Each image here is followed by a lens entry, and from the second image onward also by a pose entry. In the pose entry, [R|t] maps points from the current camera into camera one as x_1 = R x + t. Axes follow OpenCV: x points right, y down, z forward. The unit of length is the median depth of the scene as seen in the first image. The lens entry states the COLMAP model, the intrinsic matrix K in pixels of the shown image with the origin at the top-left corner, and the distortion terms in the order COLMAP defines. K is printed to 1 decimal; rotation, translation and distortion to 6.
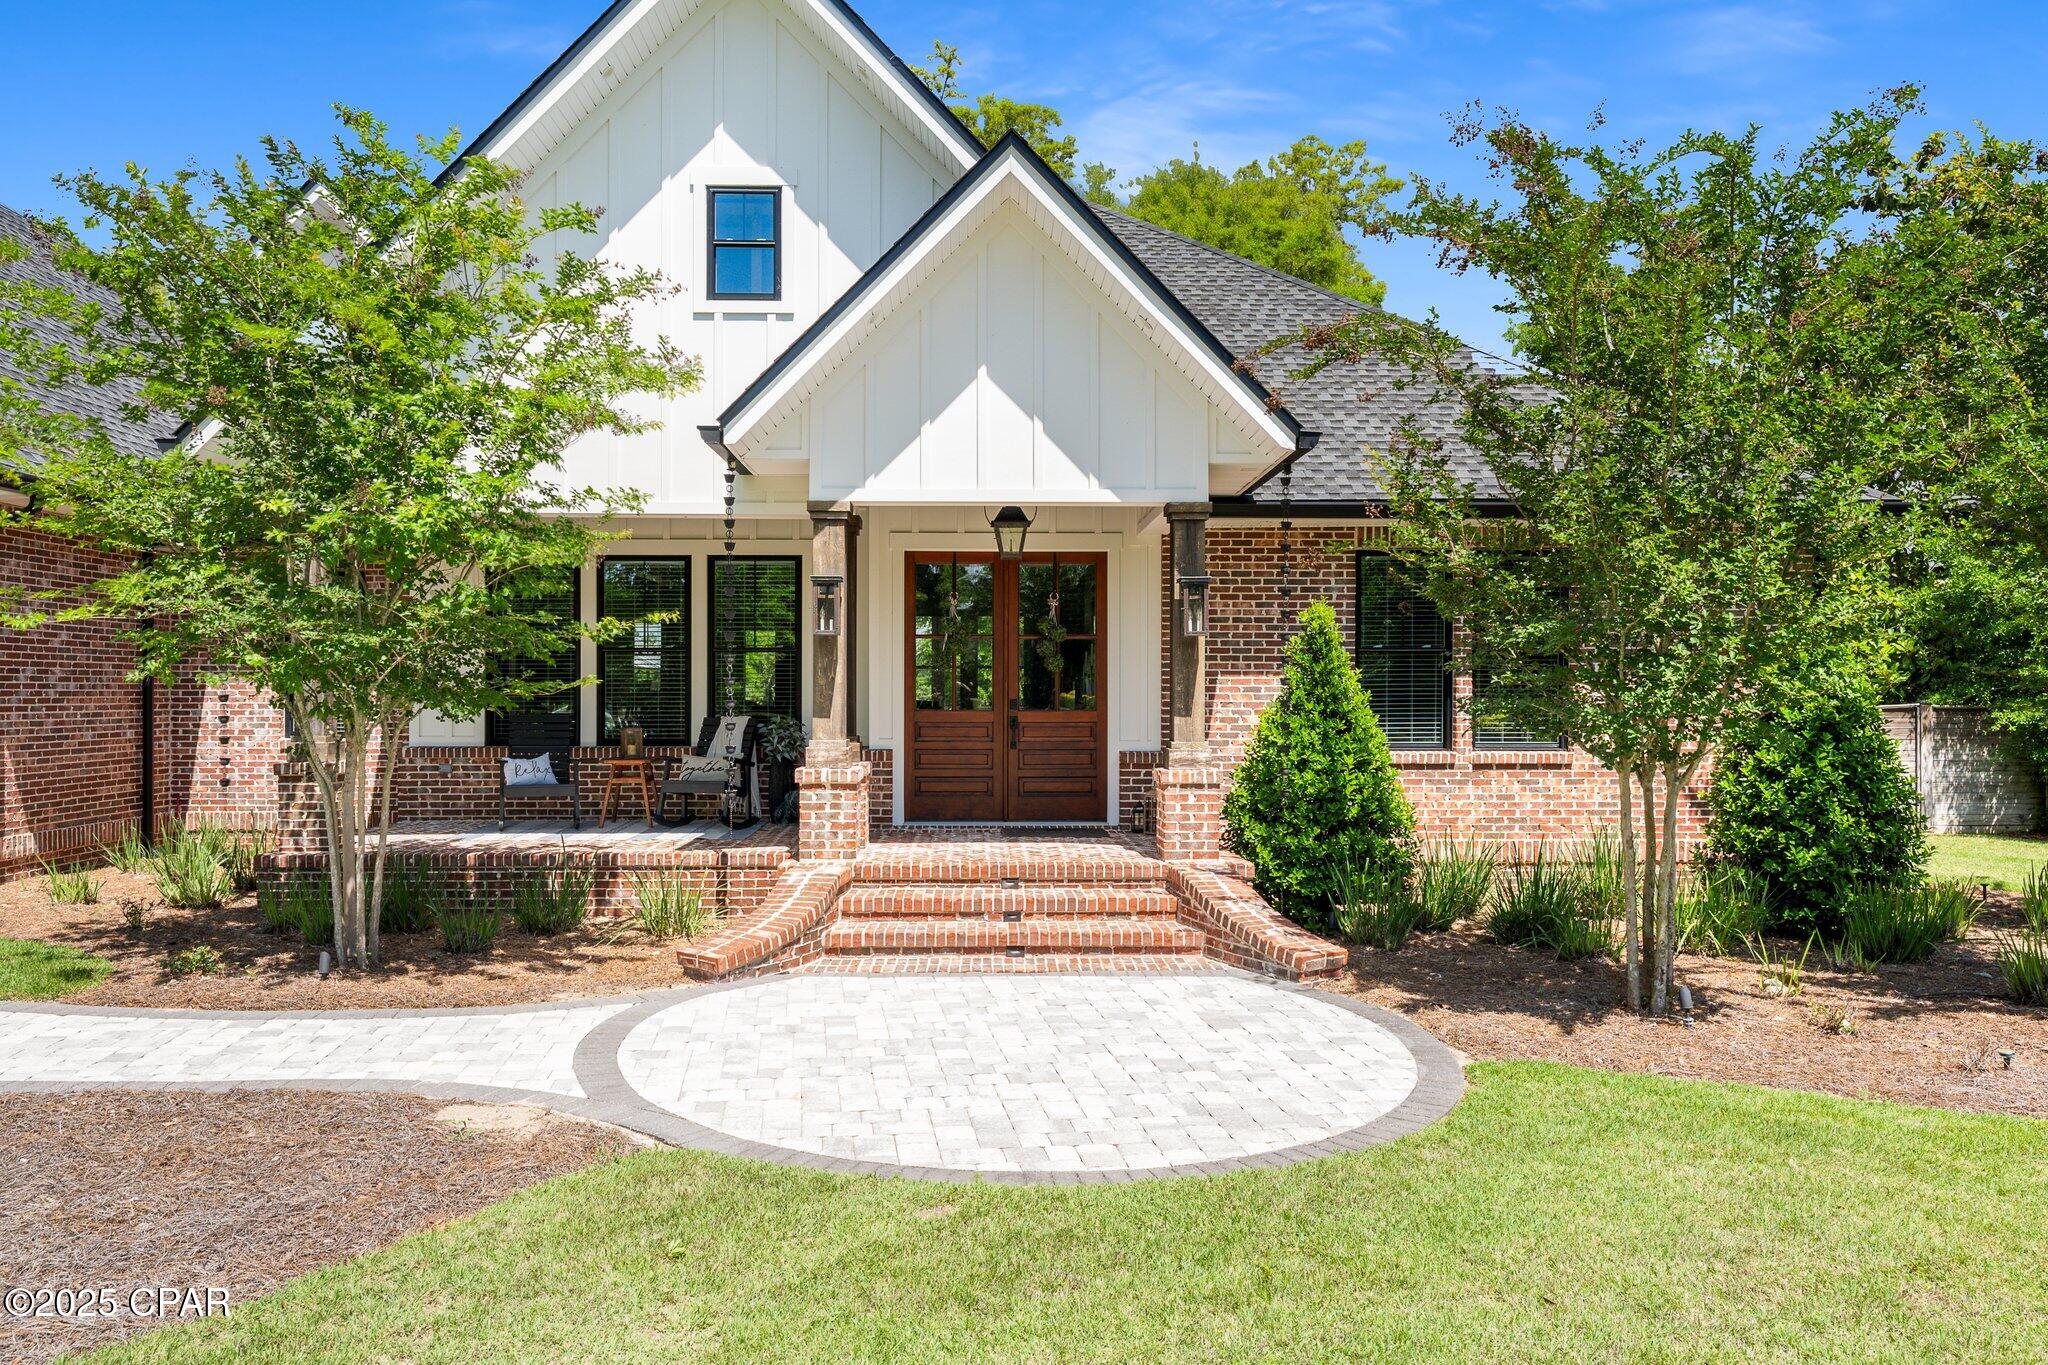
lens RADIAL K [[1391.4, 0, 1022.0], [0, 1391.4, 709.7], [0, 0, 1]] dist [0.016996, 0.006311]
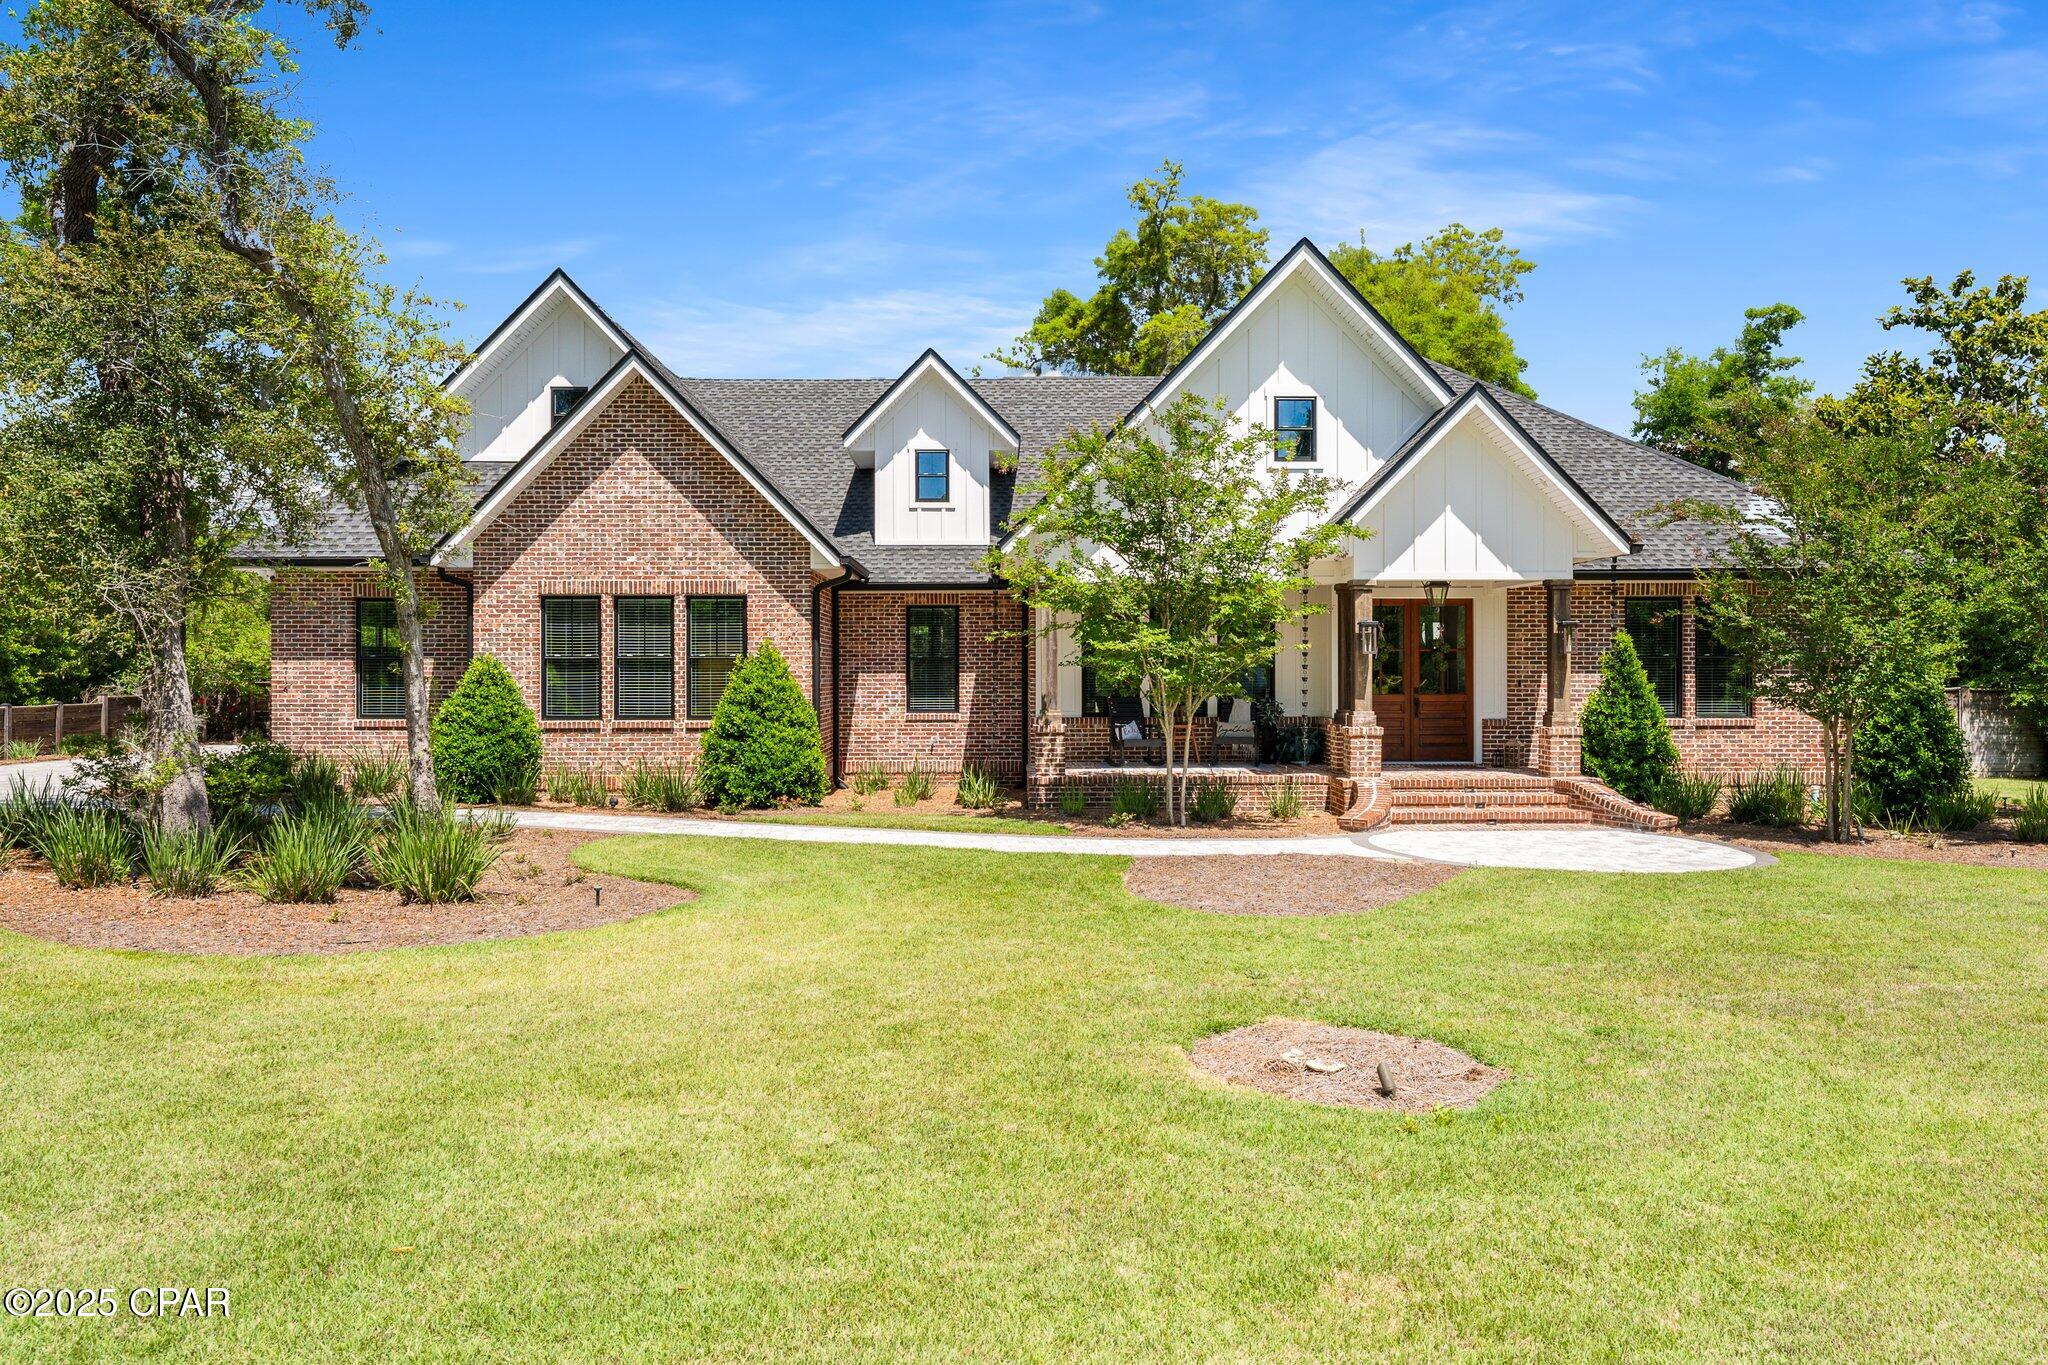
lens RADIAL K [[1445.0, 0, 1024.0], [0, 1445.0, 682.5], [0, 0, 1]] dist [0.021738, 0.002774]
pose [[0.999976, -0.002626, 0.006426, -0.568949], [0.002661, 0.999981, -0.005510, -0.006400], [-0.006412, 0.005527, 0.999964, -0.843902]]
